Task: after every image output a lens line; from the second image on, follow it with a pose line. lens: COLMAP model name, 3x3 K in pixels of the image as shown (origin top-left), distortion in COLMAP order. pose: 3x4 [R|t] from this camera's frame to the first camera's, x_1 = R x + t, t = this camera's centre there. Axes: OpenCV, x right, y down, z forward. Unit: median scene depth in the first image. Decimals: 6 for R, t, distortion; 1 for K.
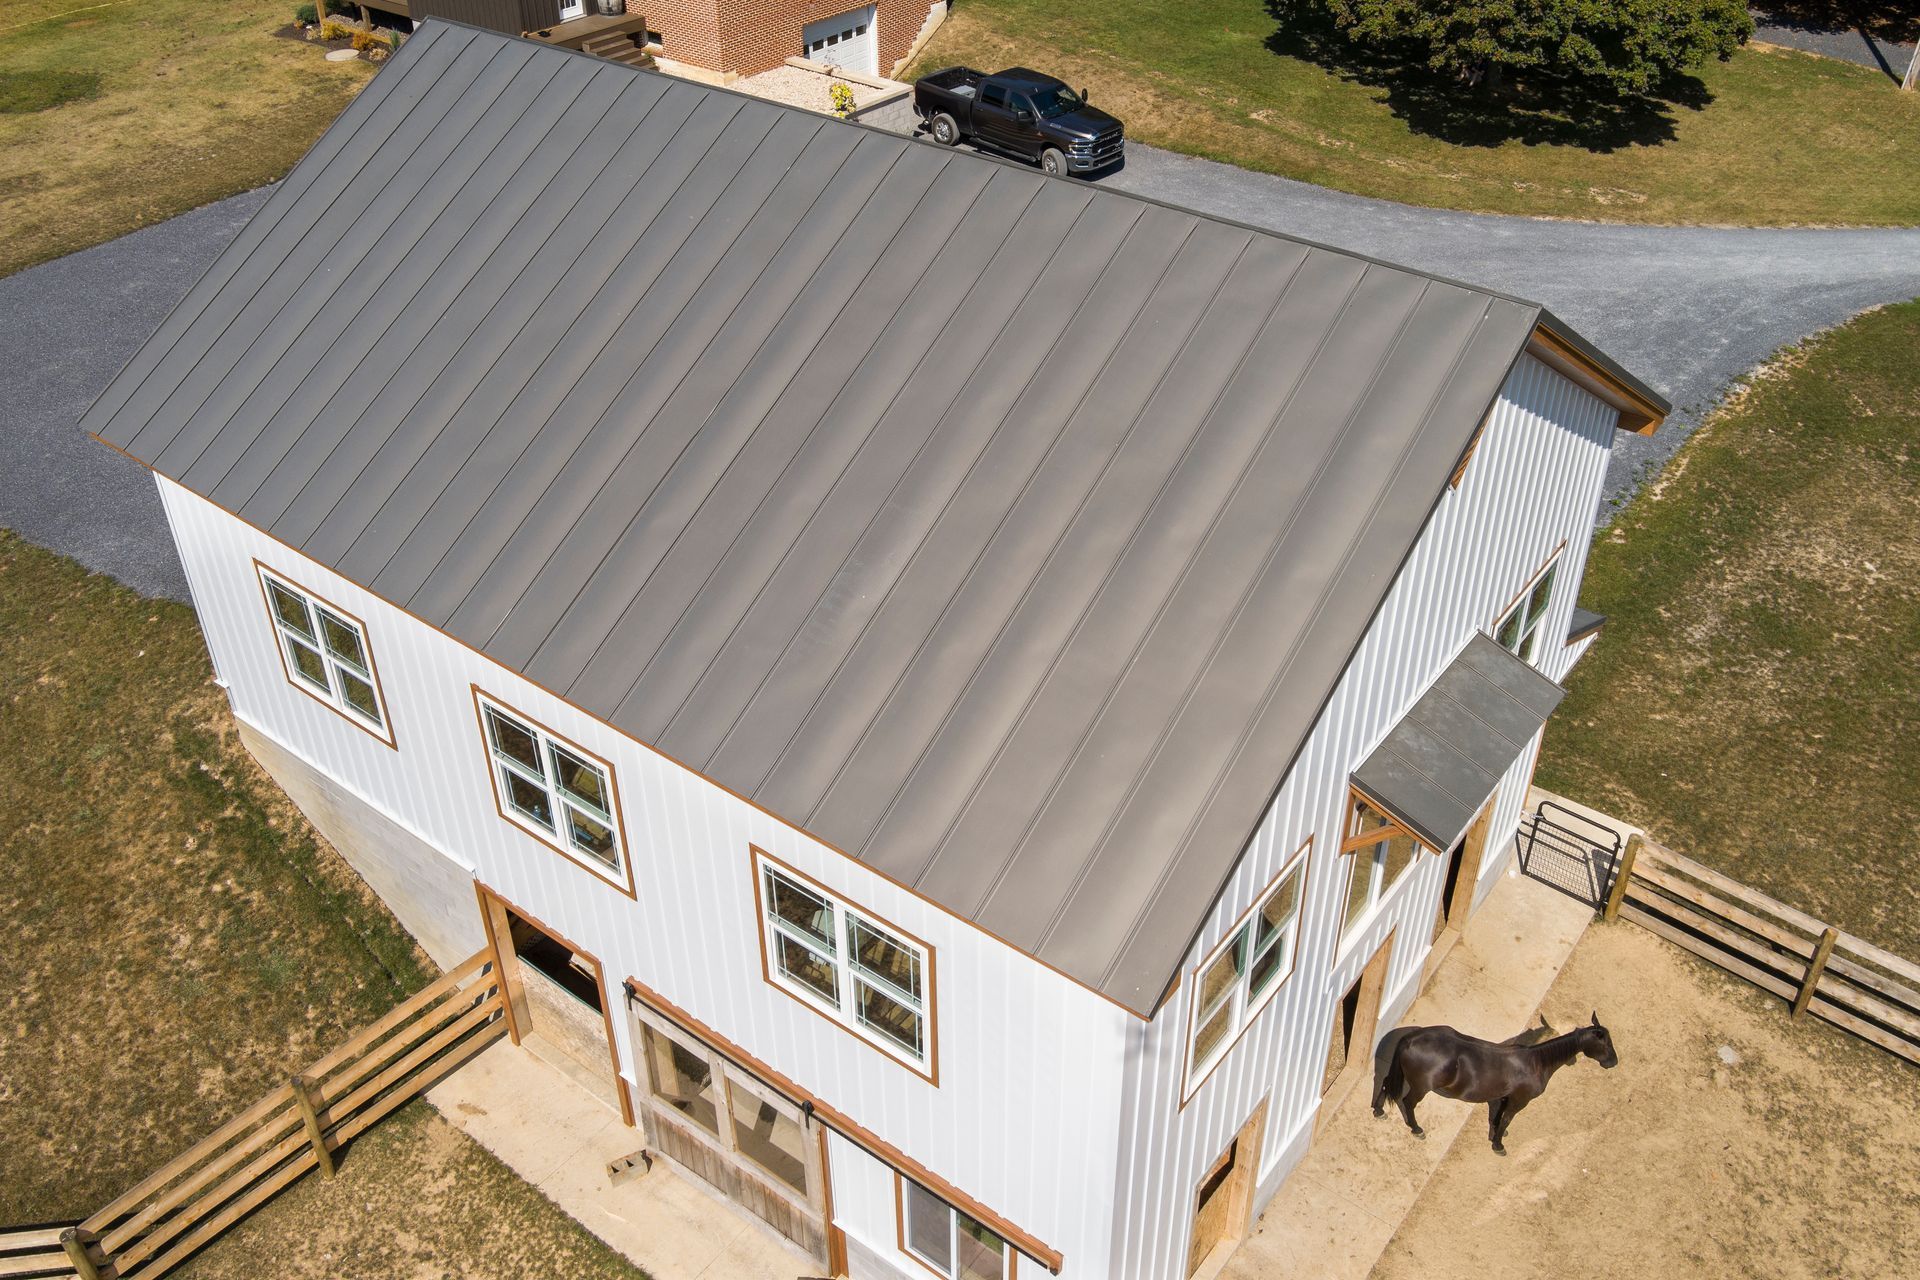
lens RADIAL K [[1705.8, 0, 981.2], [0, 1705.8, 586.9], [0, 0, 1]] dist [-0.065727, 0.009844]
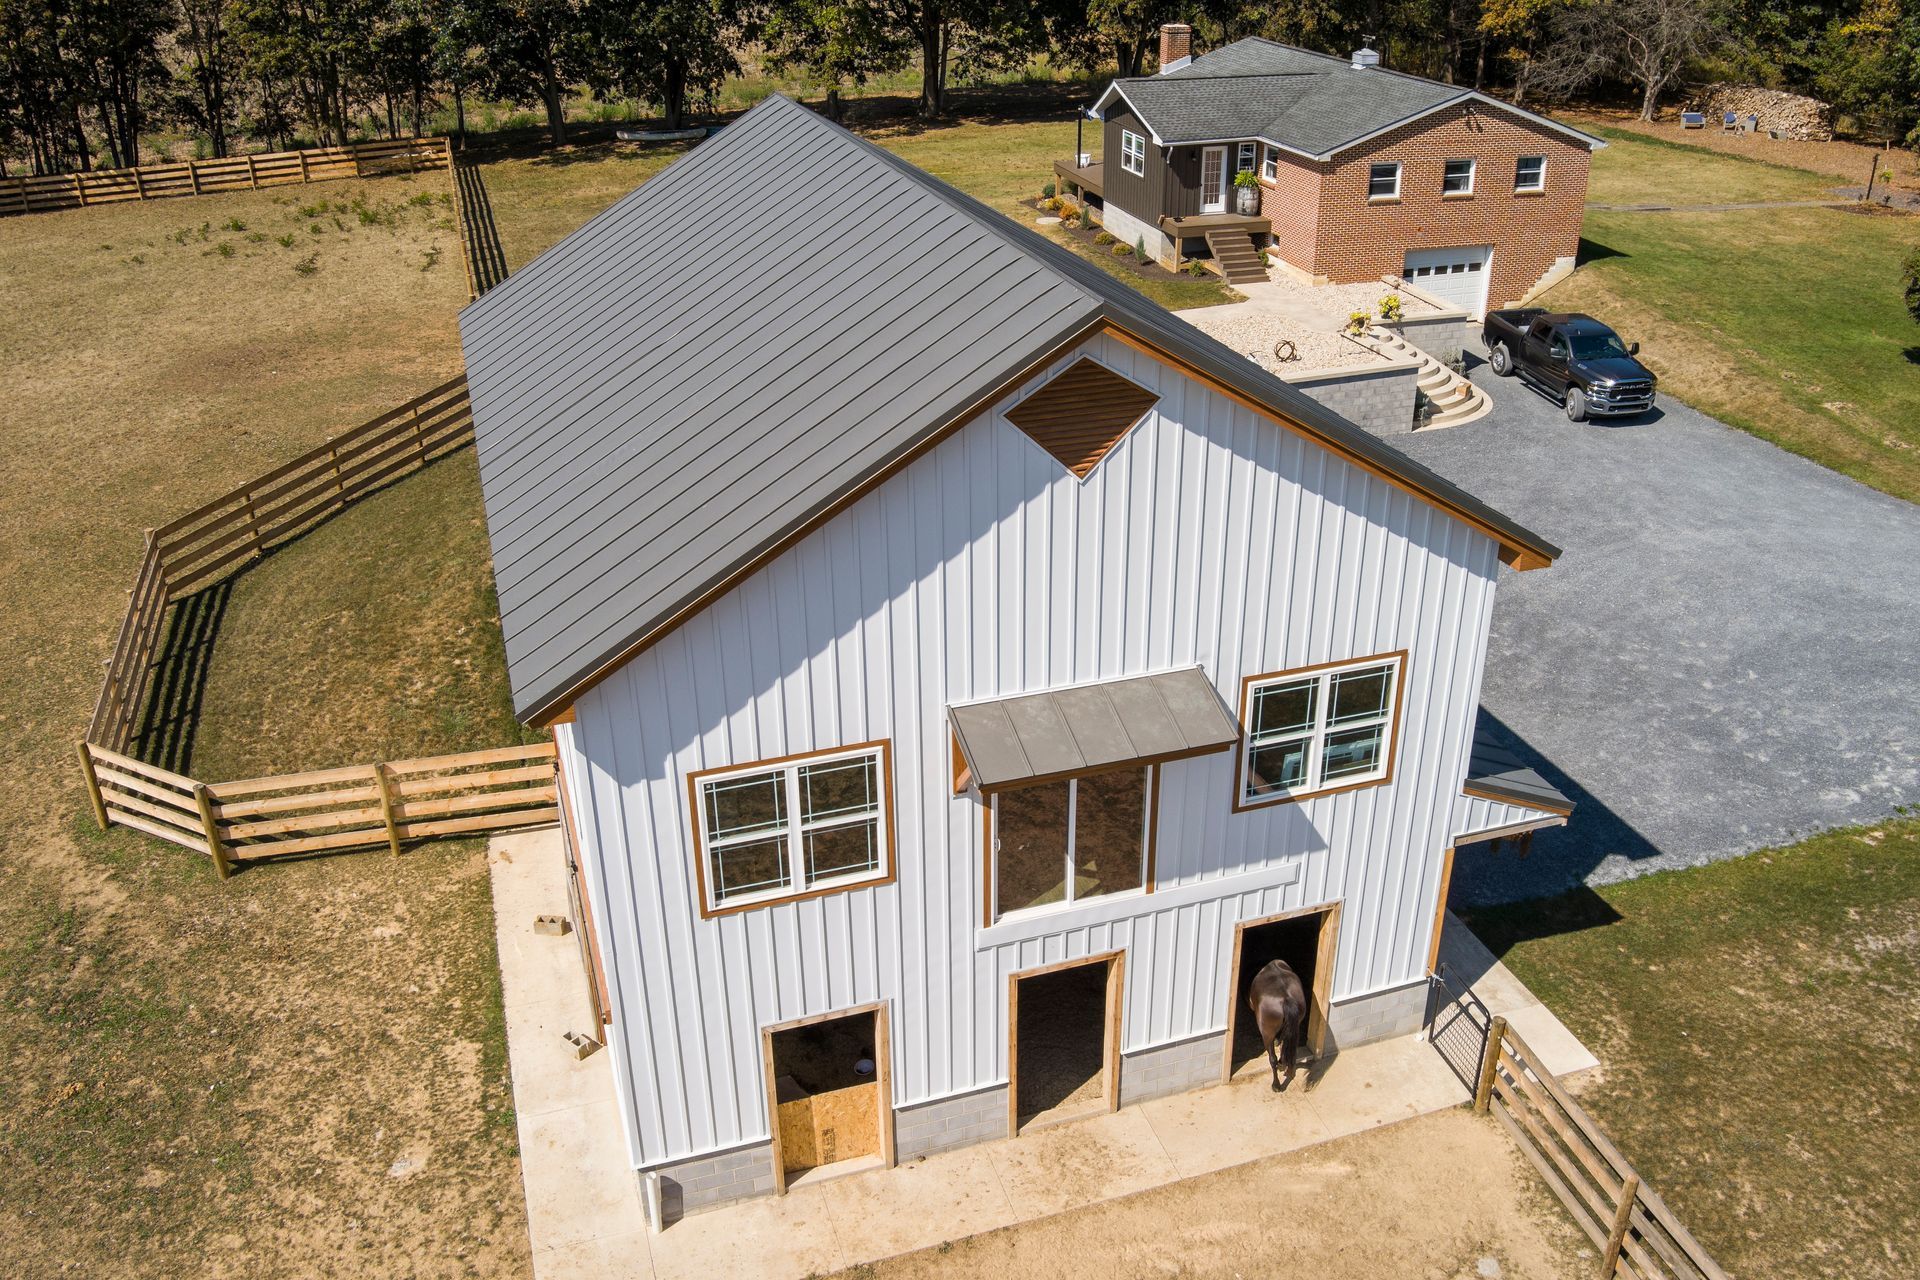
lens RADIAL K [[1612.1, 0, 980.2], [0, 1612.1, 627.2], [0, 0, 1]] dist [-0.077102, 0.033313]
pose [[0.824024, 0.250378, -0.508228, 0.268050], [-0.314850, 0.948149, -0.043383, 0.034388], [0.471014, 0.195764, 0.860129, 0.027556]]
